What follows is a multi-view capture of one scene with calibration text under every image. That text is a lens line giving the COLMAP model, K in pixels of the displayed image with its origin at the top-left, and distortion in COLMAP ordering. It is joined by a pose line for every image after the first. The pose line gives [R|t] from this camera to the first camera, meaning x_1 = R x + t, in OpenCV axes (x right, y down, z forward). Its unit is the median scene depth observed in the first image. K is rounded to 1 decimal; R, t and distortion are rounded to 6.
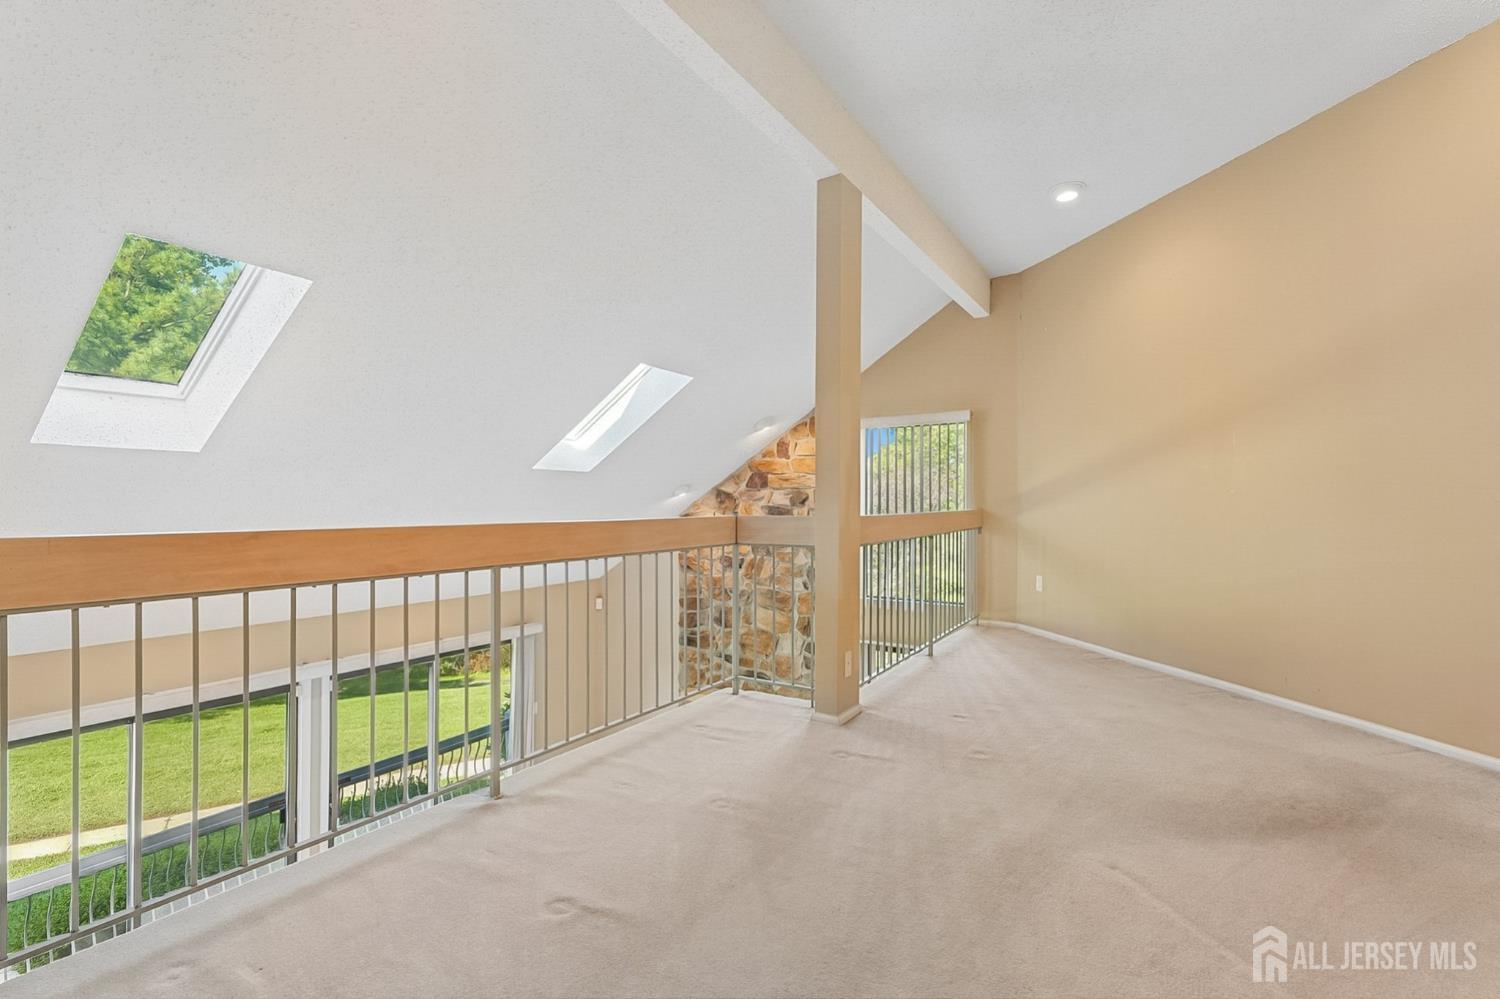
lens RADIAL K [[701.1, 0, 733.2], [0, 701.1, 501.5], [0, 0, 1]] dist [0.005380, 0.000683]
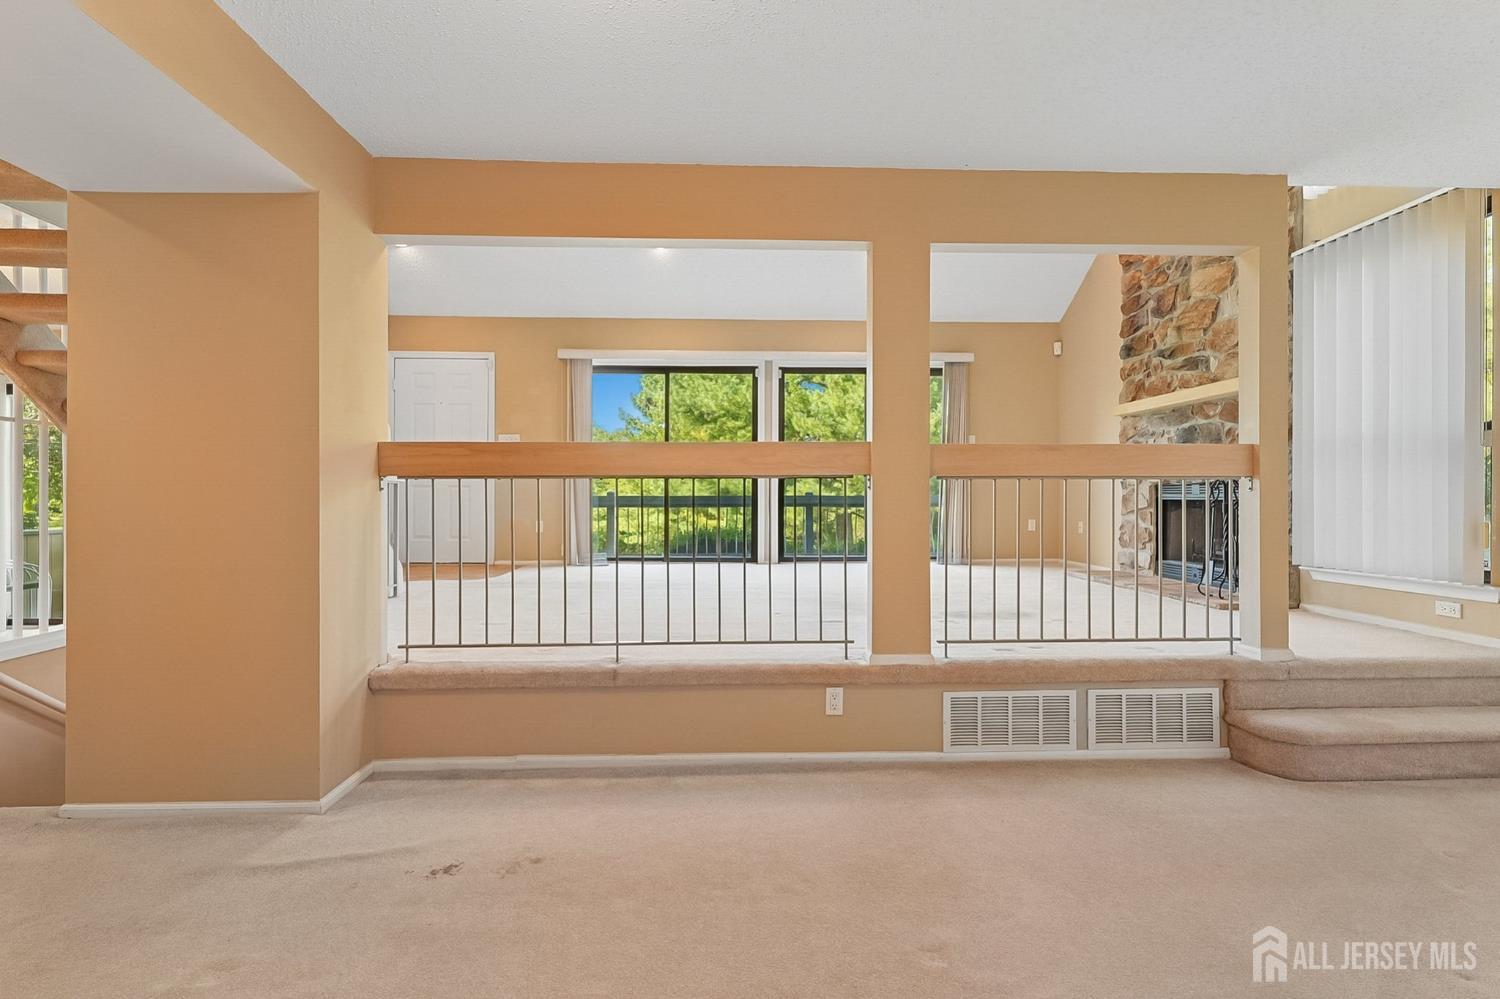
lens RADIAL K [[697.4, 0, 746.7], [0, 697.4, 499.0], [0, 0, 1]] dist [0.000671, 0.000377]
pose [[0.577122, 0.002085, -0.816655, 0.376710], [-0.001587, 0.999998, 0.001432, 0.400406], [0.816656, 0.000470, 0.577124, 0.158749]]
